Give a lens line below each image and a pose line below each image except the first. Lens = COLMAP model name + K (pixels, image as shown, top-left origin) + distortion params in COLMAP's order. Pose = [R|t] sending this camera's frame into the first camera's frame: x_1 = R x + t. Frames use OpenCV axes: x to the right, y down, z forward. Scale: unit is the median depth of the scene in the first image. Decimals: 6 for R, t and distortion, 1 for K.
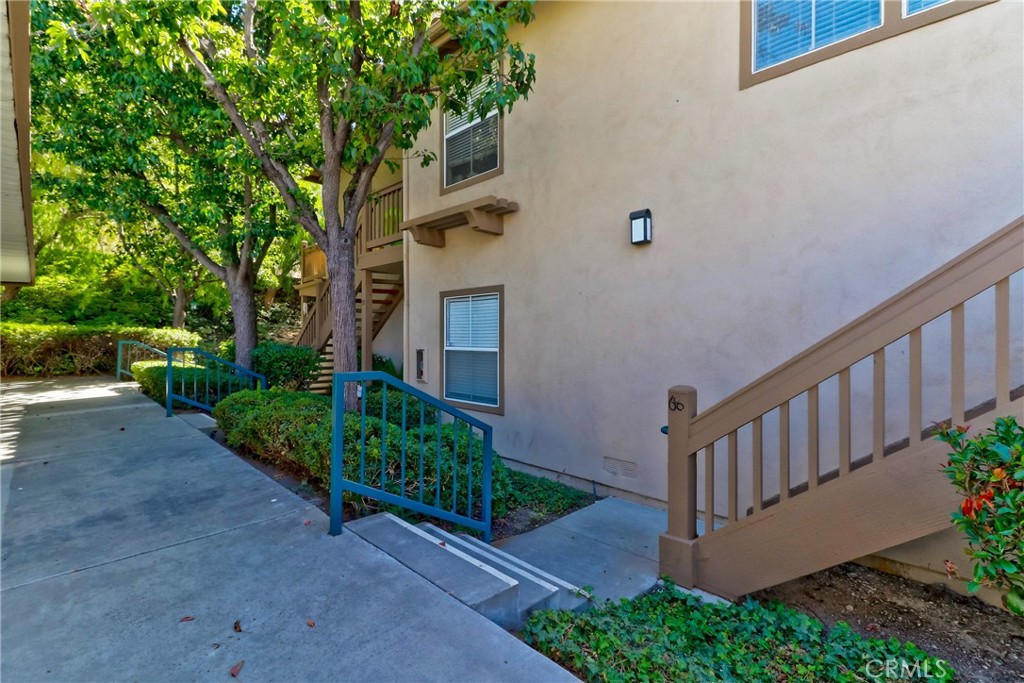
lens RADIAL K [[481.1, 0, 514.1], [0, 481.1, 343.2], [0, 0, 1]] dist [-0.000626, -0.002058]
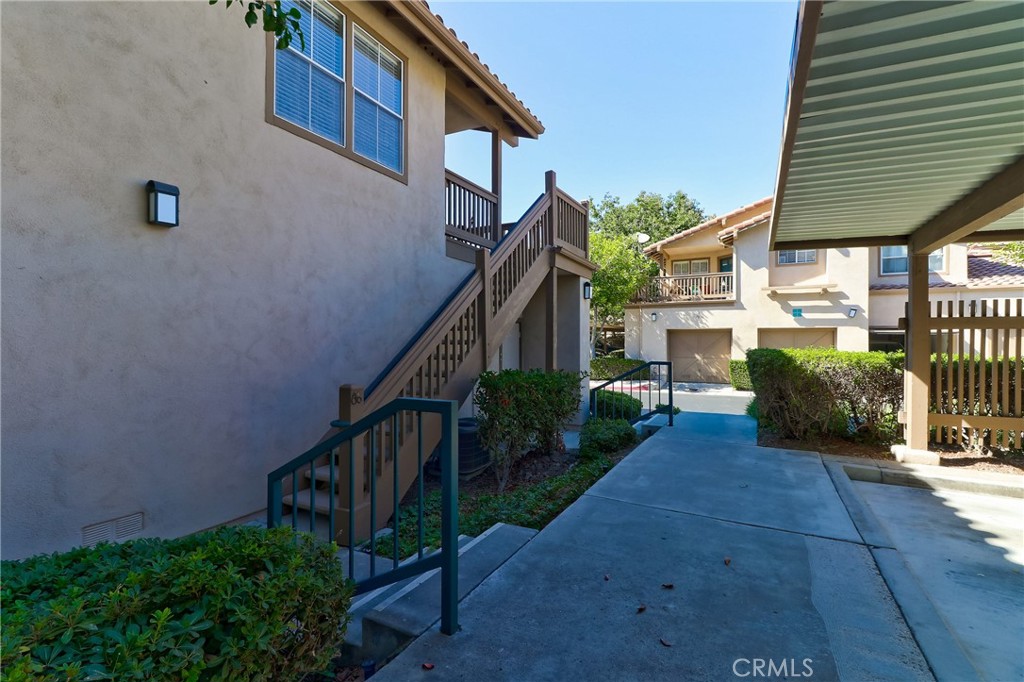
lens RADIAL K [[481.1, 0, 513.2], [0, 481.1, 338.0], [0, 0, 1]] dist [-0.000626, -0.002058]
pose [[-0.321960, 0.000457, 0.946753, -1.150336], [0.007130, 0.999973, 0.001942, -0.033251], [-0.946726, 0.007375, -0.321955, 1.225034]]
